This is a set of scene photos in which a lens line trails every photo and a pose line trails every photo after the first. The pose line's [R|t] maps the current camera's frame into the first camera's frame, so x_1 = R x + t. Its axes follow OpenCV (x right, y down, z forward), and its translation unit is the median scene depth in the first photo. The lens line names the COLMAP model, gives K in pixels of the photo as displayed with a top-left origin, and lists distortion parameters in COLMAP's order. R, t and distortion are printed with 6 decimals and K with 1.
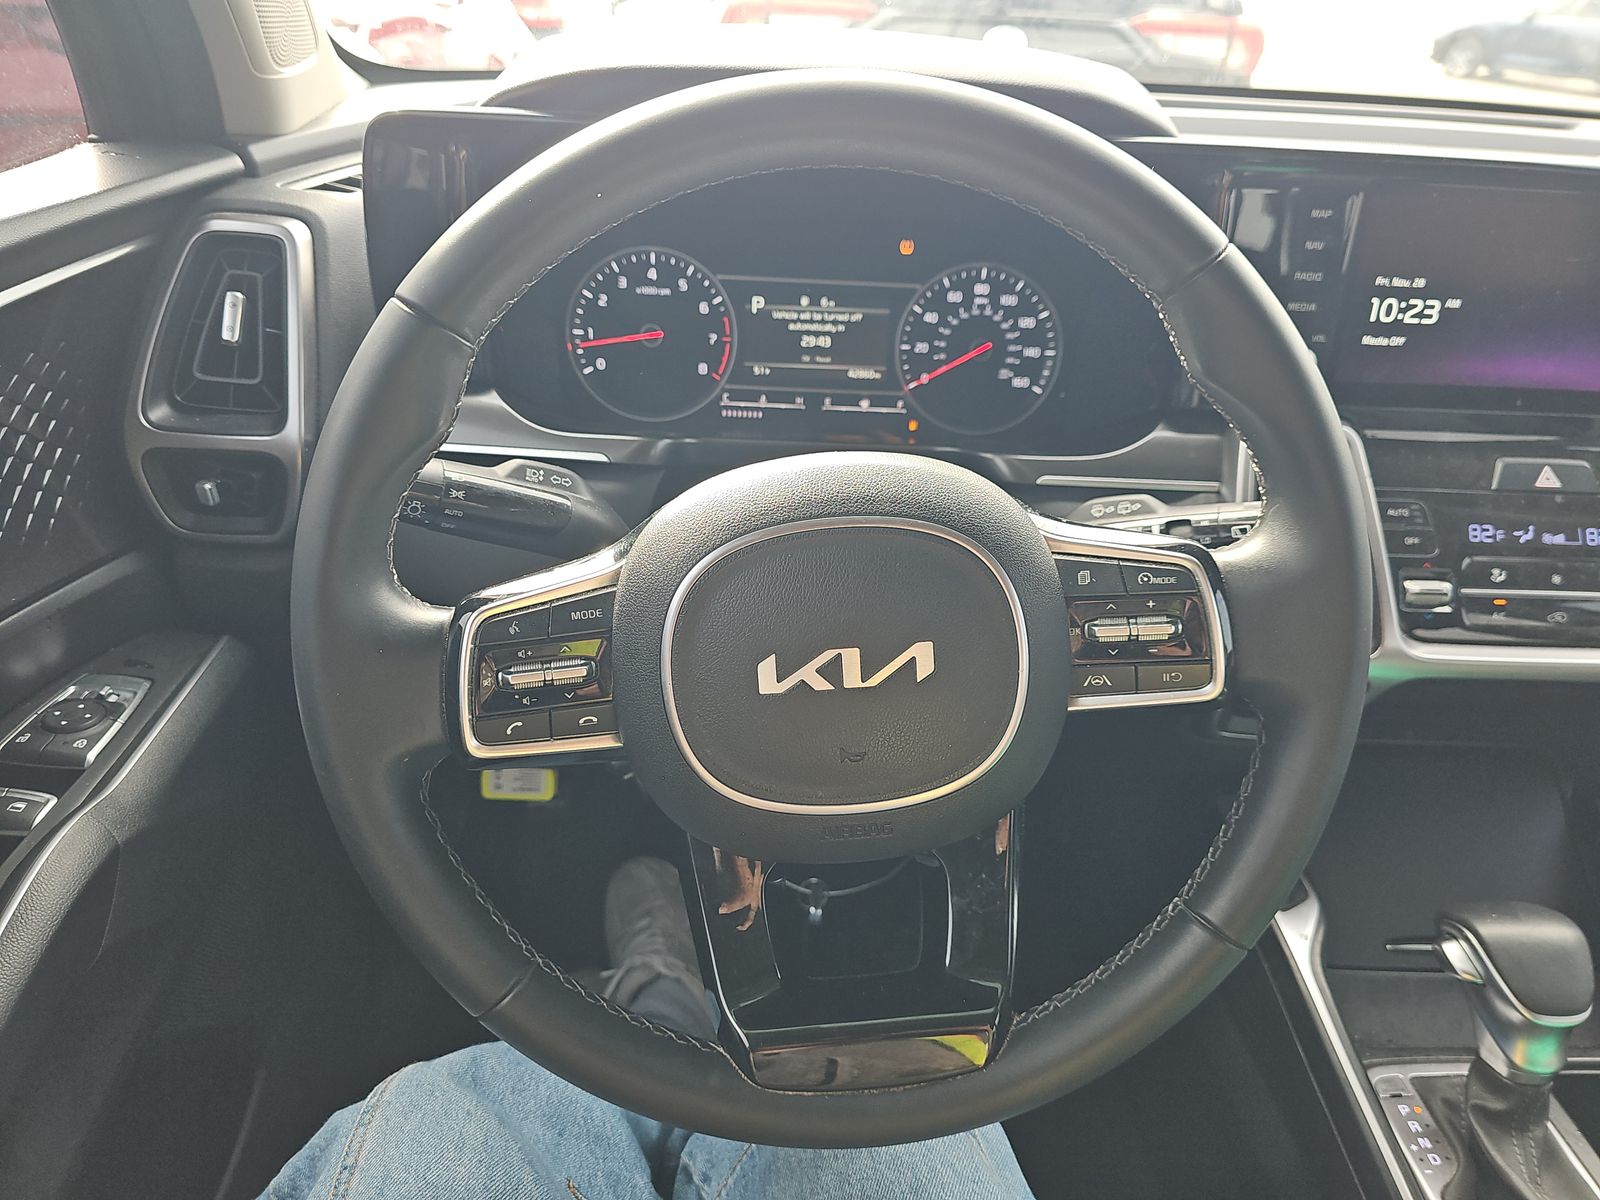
lens RADIAL K [[1071.2, 0, 801.9], [0, 1071.2, 622.4], [0, 0, 1]] dist [0.006739, -0.022234]
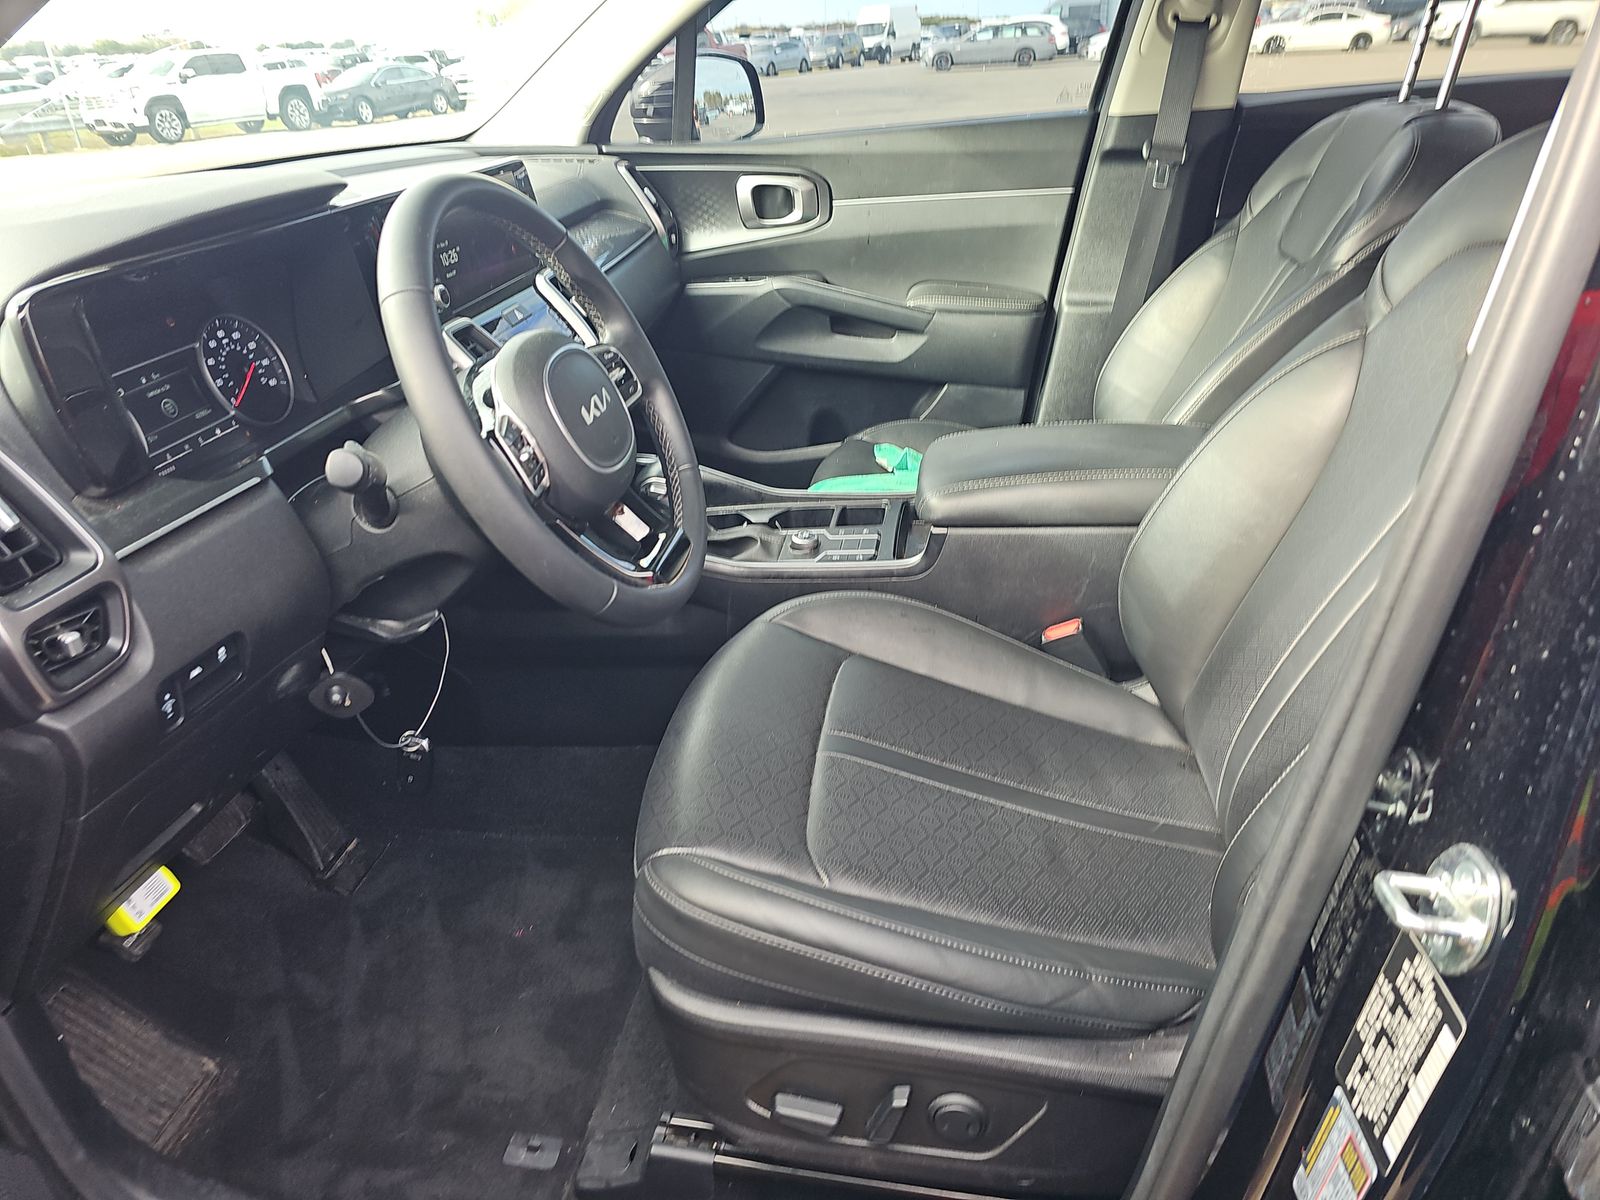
lens RADIAL K [[1071.2, 0, 799.2], [0, 1071.2, 610.9], [0, 0, 1]] dist [0.006739, -0.022234]
pose [[0.173846, -0.505589, 0.845079, -1.112050], [0.550097, 0.761633, 0.342502, -0.091342], [-0.816805, 0.405333, 0.410529, -0.081665]]
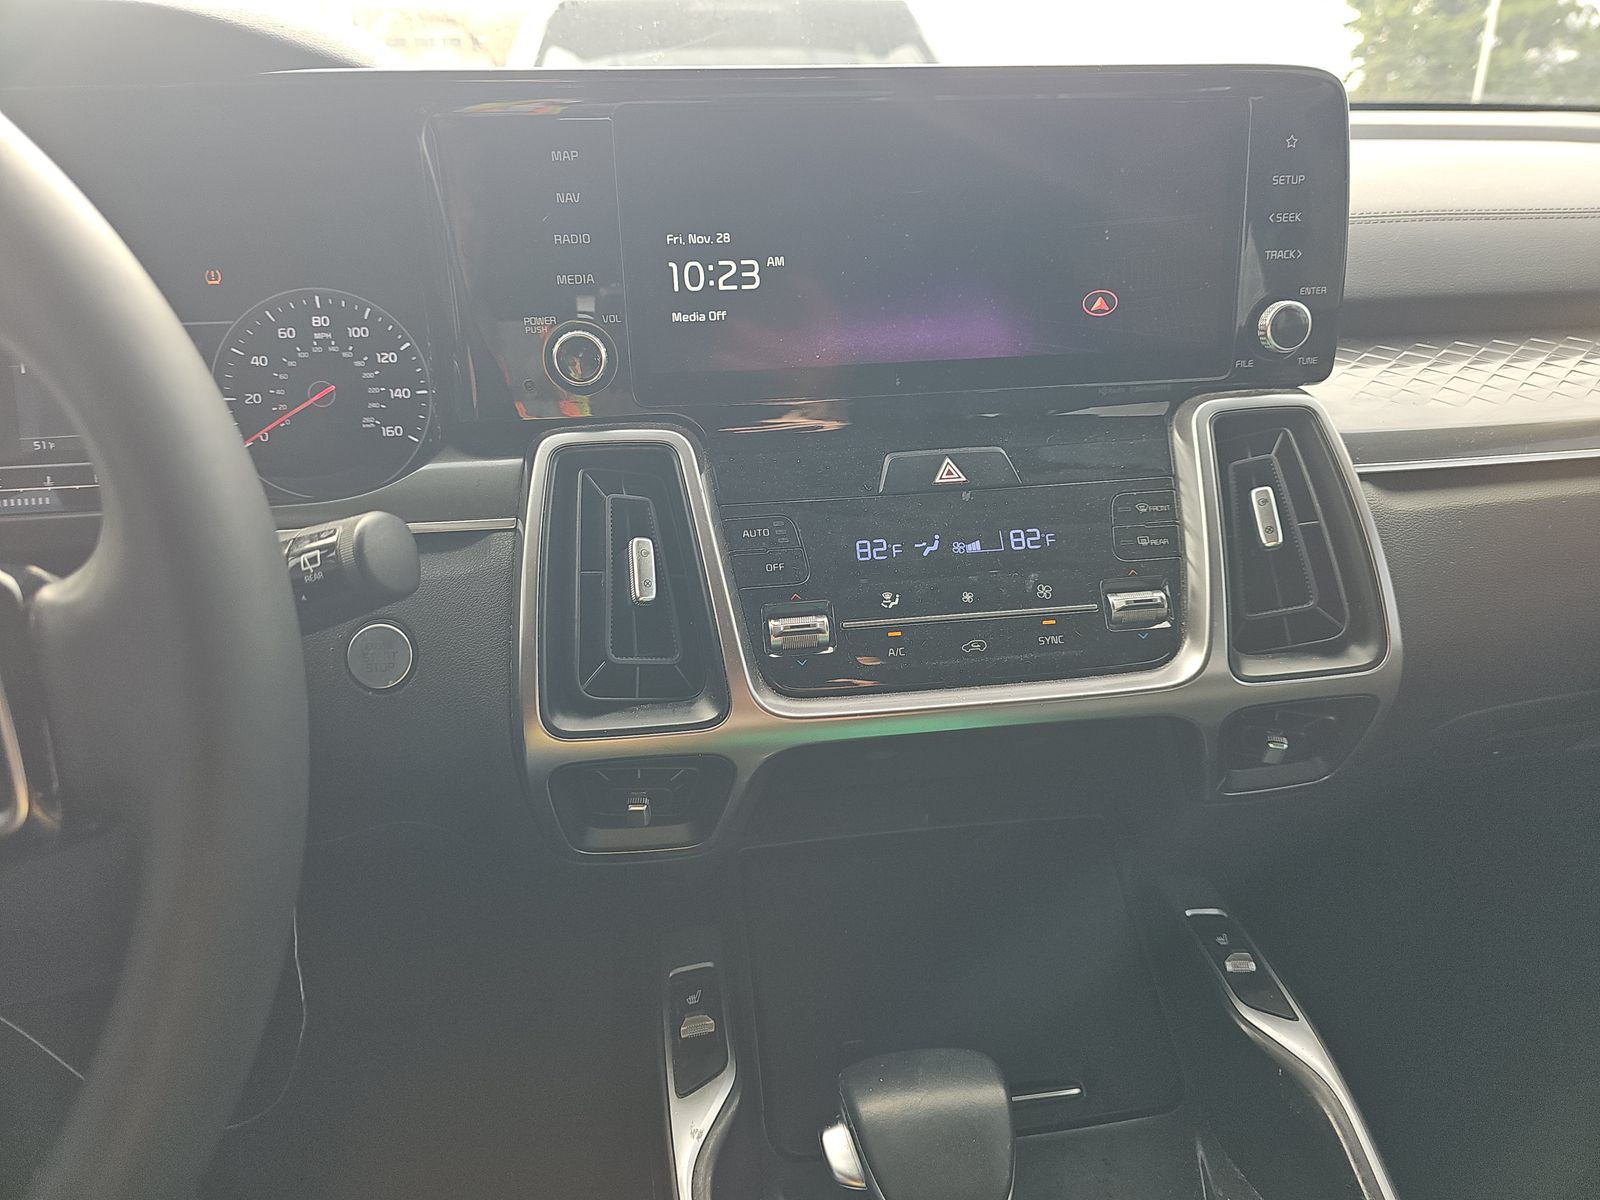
lens RADIAL K [[1071.2, 0, 805.3], [0, 1071.2, 606.8], [0, 0, 1]] dist [0.006739, -0.022234]
pose [[0.990513, -0.100564, 0.093654, 0.430818], [0.112289, 0.985169, -0.129746, 0.043458], [-0.079217, 0.139032, 0.987114, 0.212409]]
